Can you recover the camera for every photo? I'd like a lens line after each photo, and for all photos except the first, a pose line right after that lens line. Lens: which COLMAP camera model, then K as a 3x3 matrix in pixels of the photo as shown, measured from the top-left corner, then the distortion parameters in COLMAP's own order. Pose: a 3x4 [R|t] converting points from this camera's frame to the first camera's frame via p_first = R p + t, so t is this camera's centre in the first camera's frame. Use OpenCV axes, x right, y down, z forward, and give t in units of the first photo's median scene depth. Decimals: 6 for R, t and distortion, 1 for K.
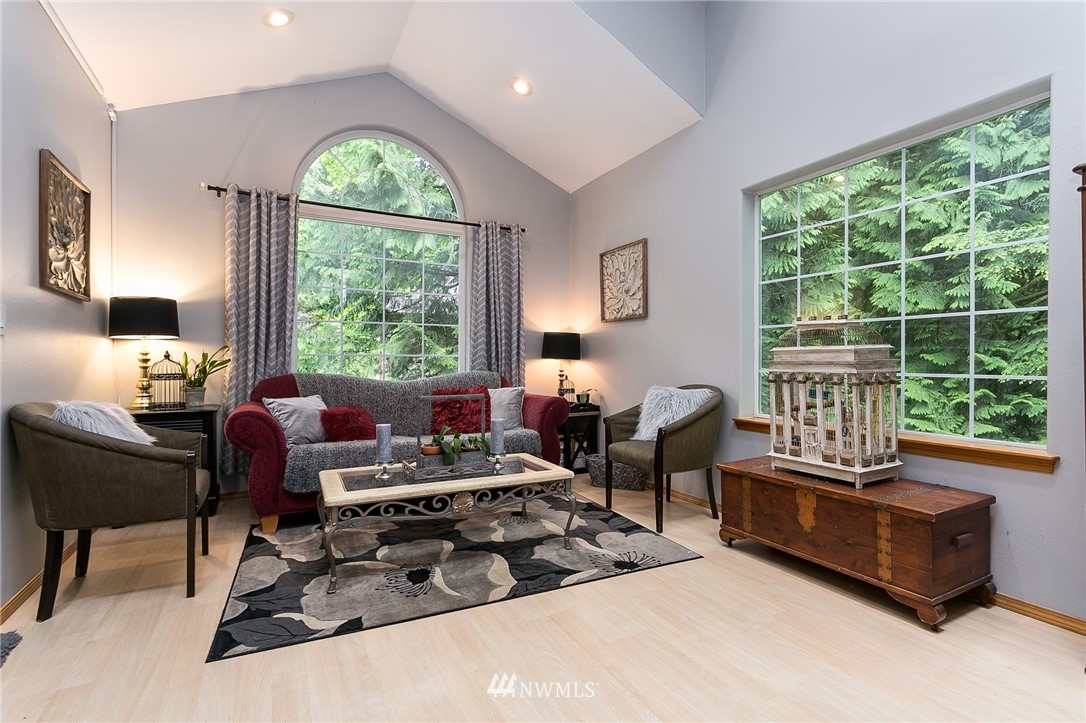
lens RADIAL K [[511.9, 0, 546.7], [0, 511.9, 355.7], [0, 0, 1]] dist [-0.002656, 0.003627]
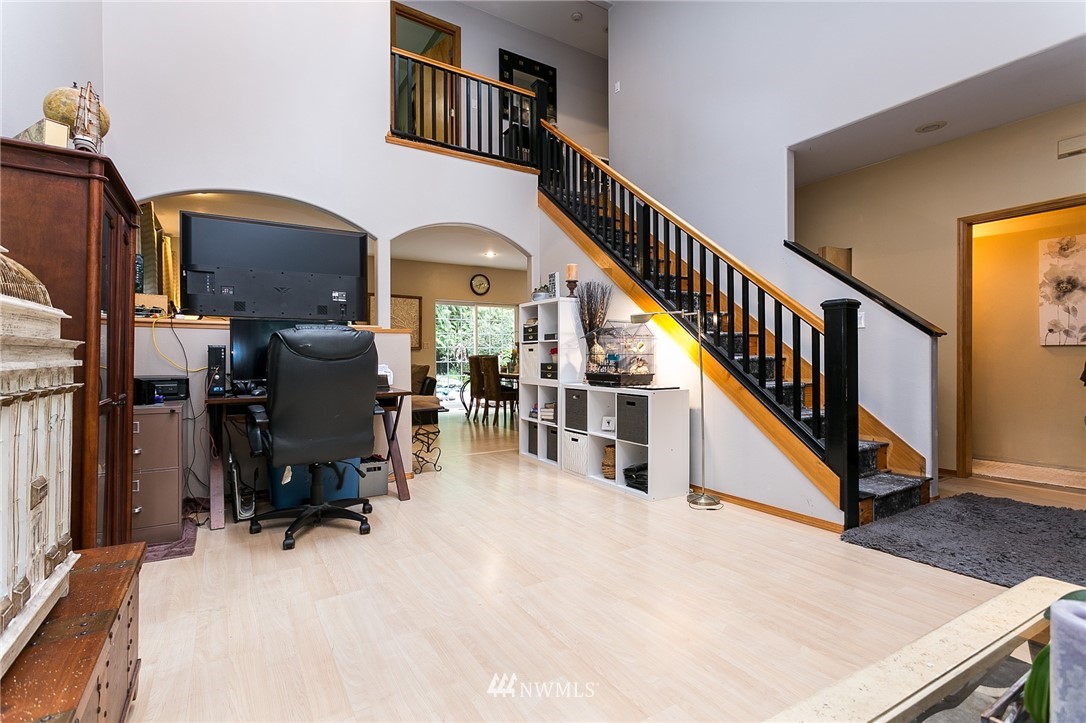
lens RADIAL K [[511.9, 0, 543.9], [0, 511.9, 359.1], [0, 0, 1]] dist [-0.002656, 0.003627]
pose [[-0.998462, 0.005380, -0.055177, 0.156807], [0.005562, 0.999980, -0.003137, 0.031429], [0.055159, -0.003439, -0.998472, 1.488373]]
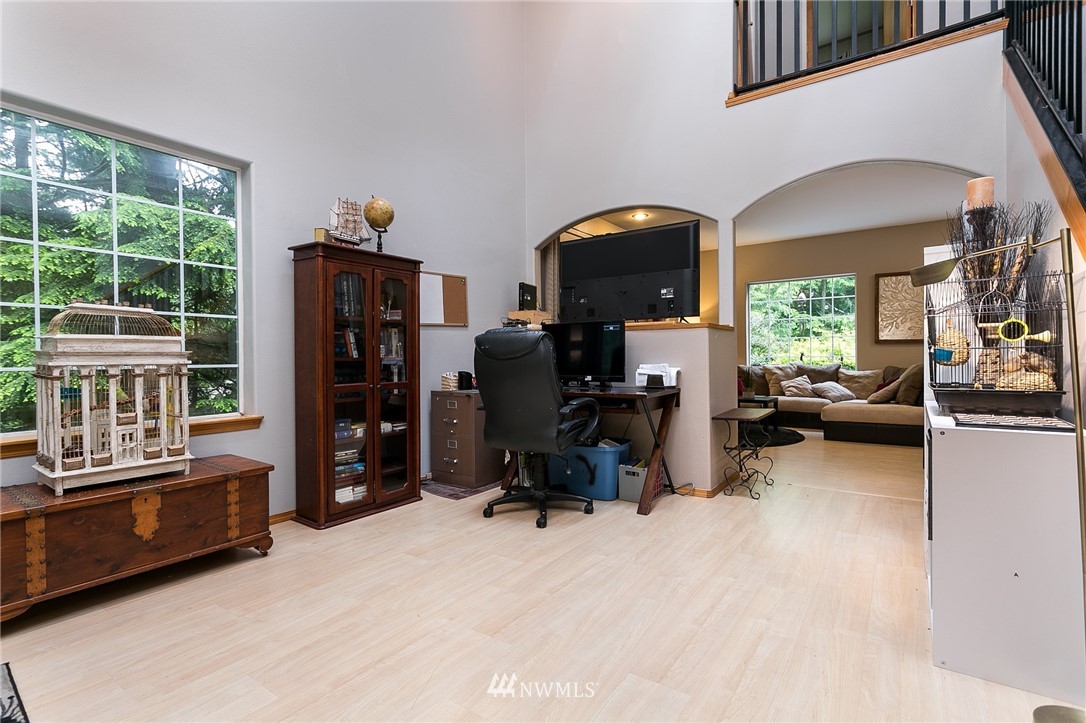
lens RADIAL K [[511.9, 0, 538.6], [0, 511.9, 361.0], [0, 0, 1]] dist [-0.002656, 0.003627]
pose [[-0.440998, -0.000512, 0.897508, -0.625041], [0.003088, 0.999993, 0.002088, 0.028396], [-0.897503, 0.003692, -0.440993, 0.796348]]
